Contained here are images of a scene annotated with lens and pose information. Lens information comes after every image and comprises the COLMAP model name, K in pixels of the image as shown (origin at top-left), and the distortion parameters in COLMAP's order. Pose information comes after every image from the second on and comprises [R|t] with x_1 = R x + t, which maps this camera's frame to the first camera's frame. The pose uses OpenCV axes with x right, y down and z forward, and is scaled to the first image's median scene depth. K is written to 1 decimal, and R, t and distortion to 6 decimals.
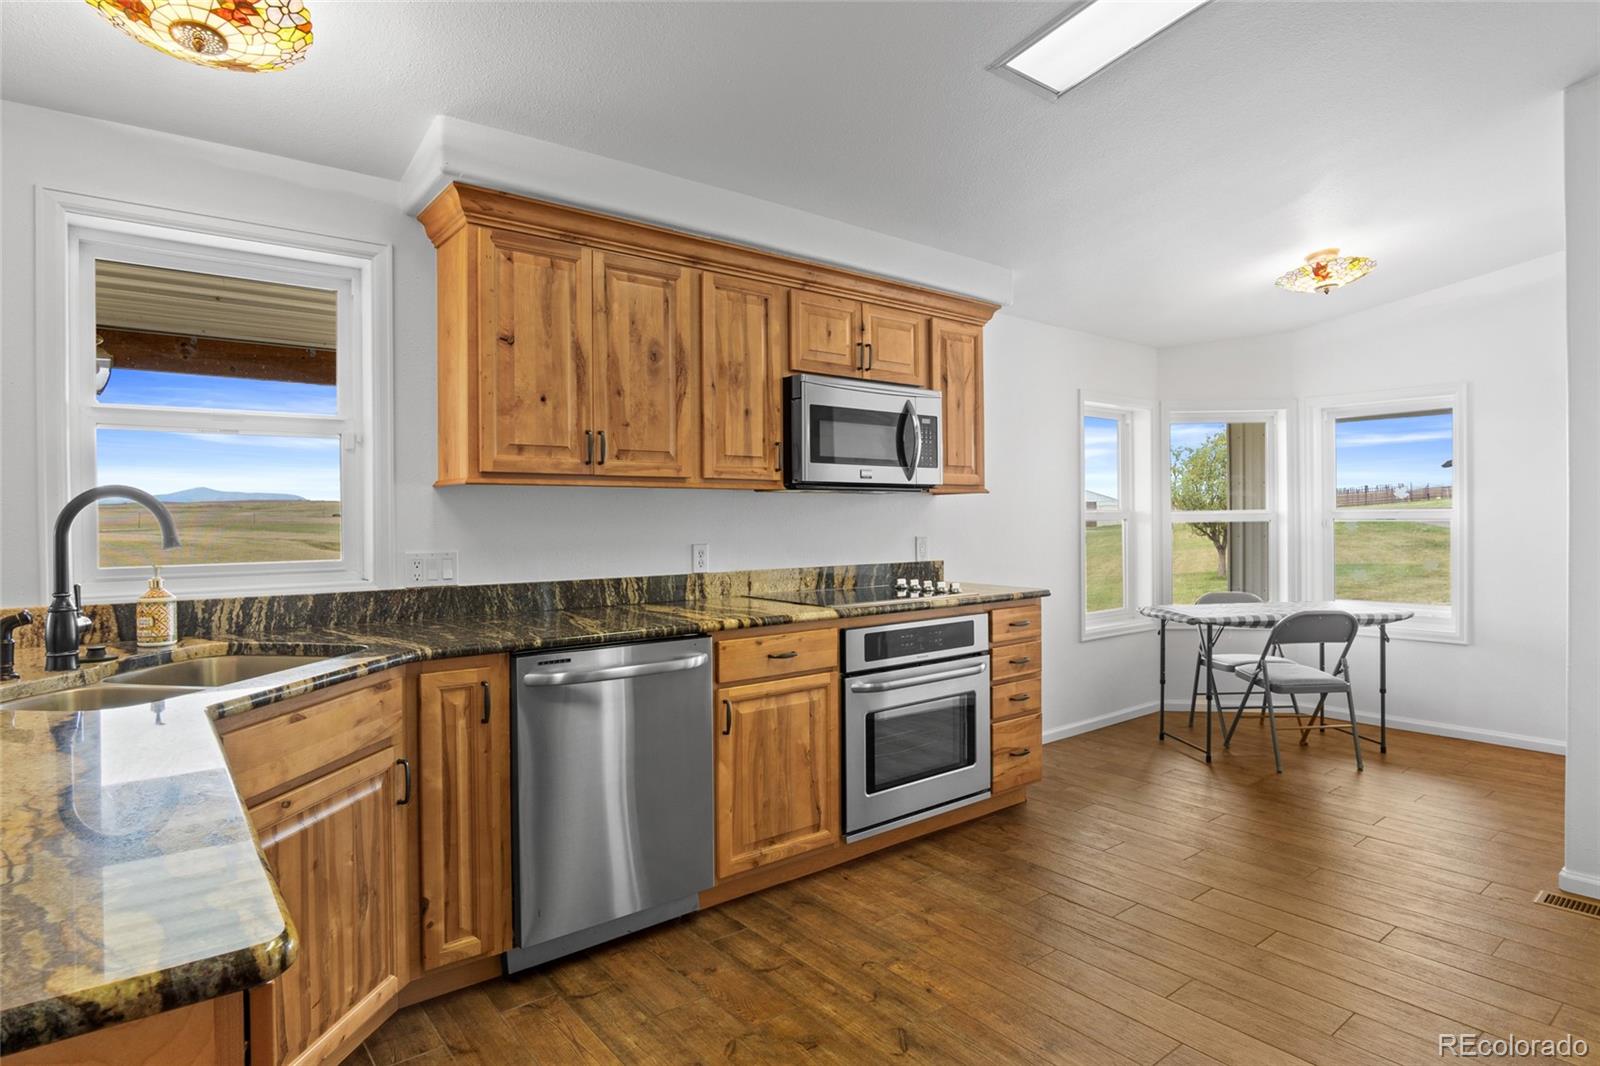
lens RADIAL K [[868.4, 0, 782.5], [0, 868.4, 531.4], [0, 0, 1]] dist [-0.033964, 0.009542]
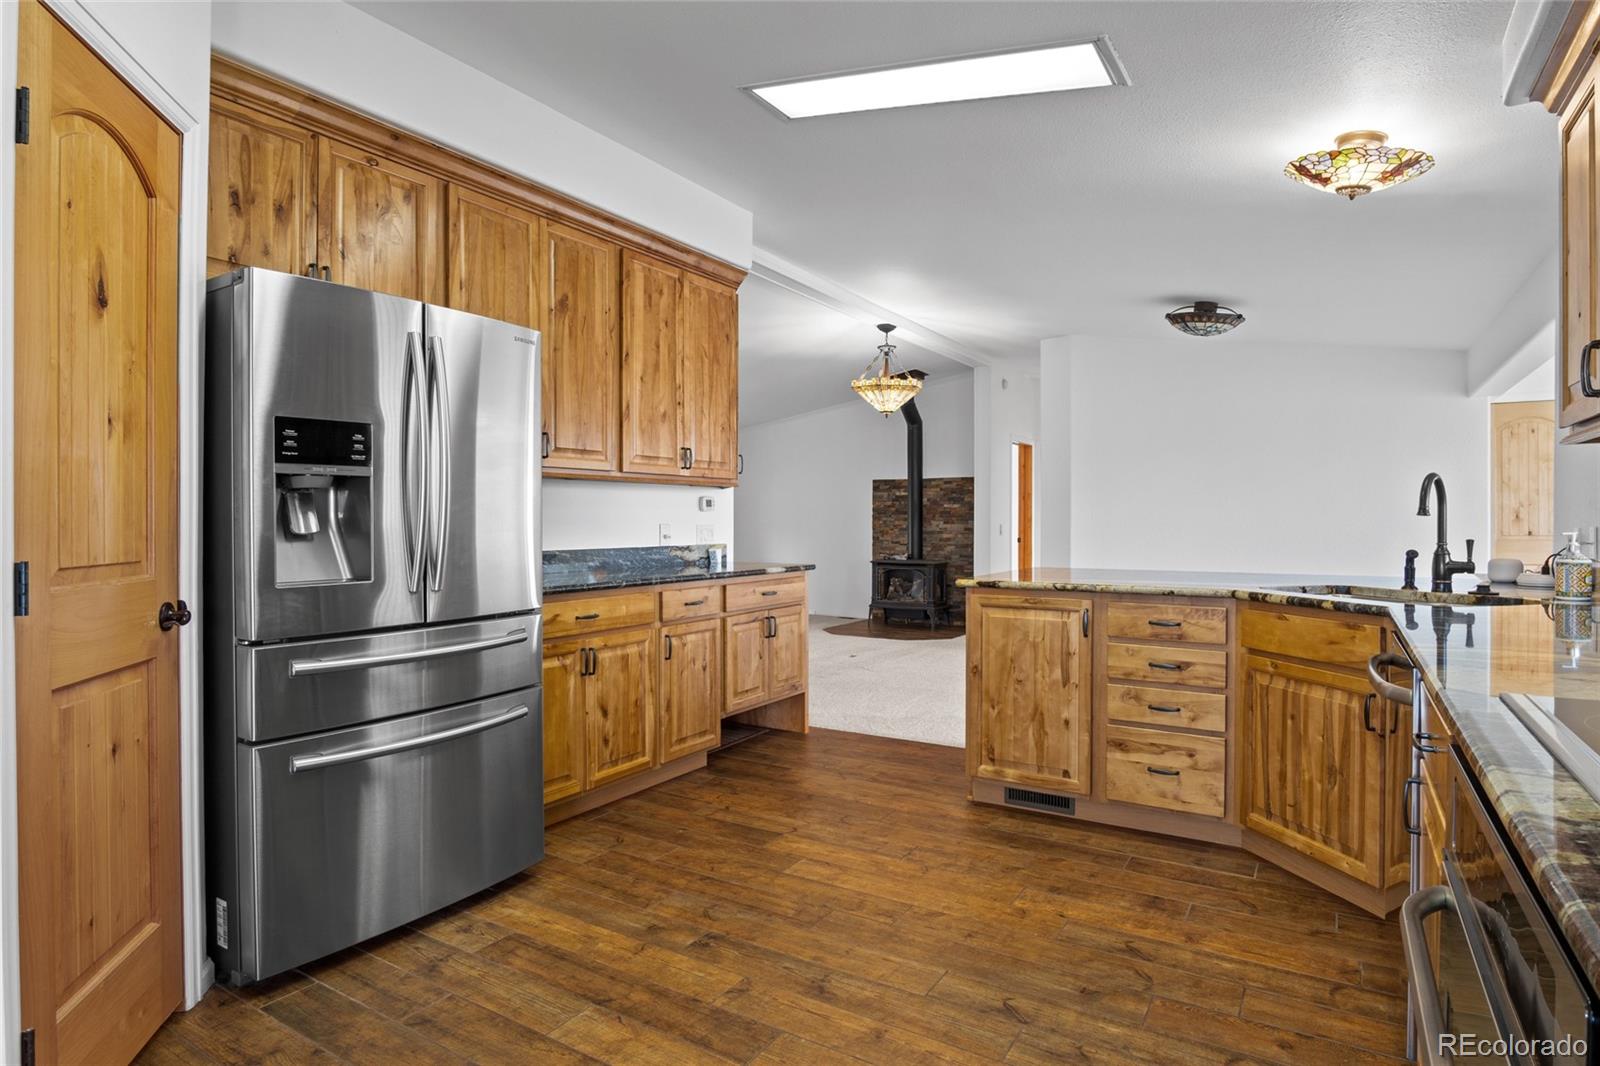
lens RADIAL K [[868.4, 0, 801.6], [0, 868.4, 524.5], [0, 0, 1]] dist [-0.033964, 0.009542]
pose [[-0.935282, 0.008970, -0.353789, 0.458095], [0.000445, 0.999708, 0.024169, 0.001031], [0.353903, 0.022447, -0.935013, 1.166961]]
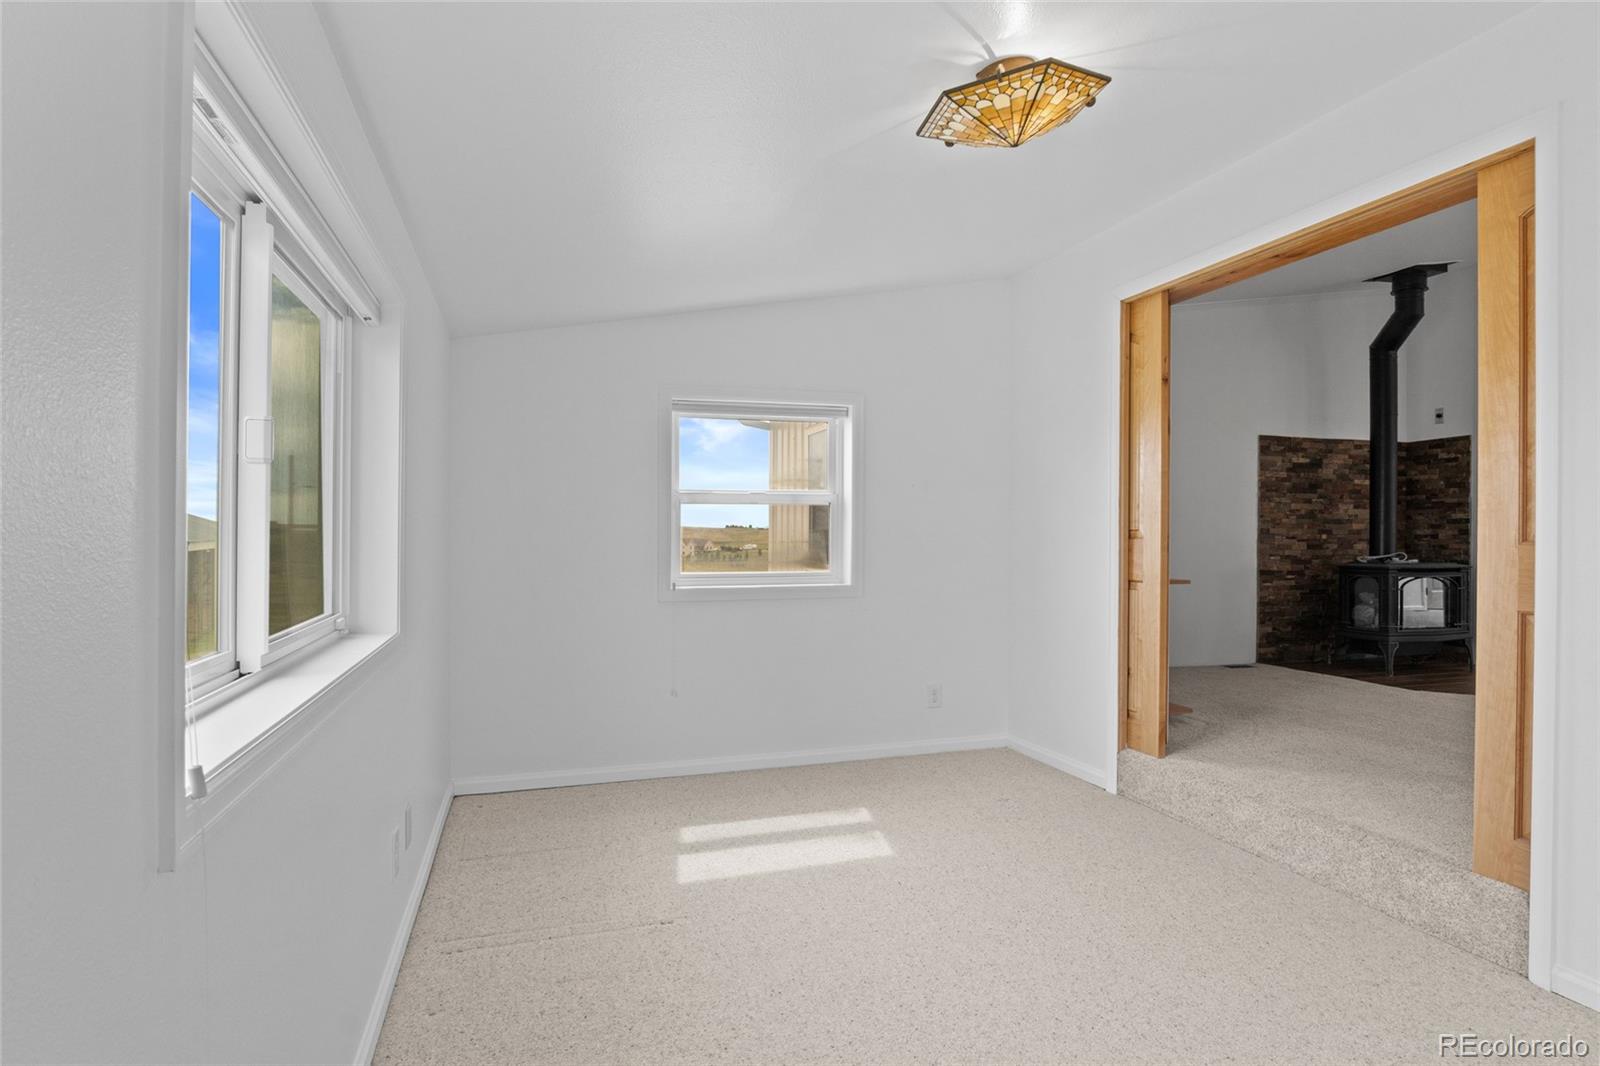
lens RADIAL K [[868.4, 0, 789.3], [0, 868.4, 541.3], [0, 0, 1]] dist [-0.033964, 0.009542]
pose [[-0.363007, 0.017606, -0.931620, 1.292532], [-0.016020, 0.999556, 0.025132, 0.123931], [0.931649, 0.024047, -0.362563, -2.111587]]
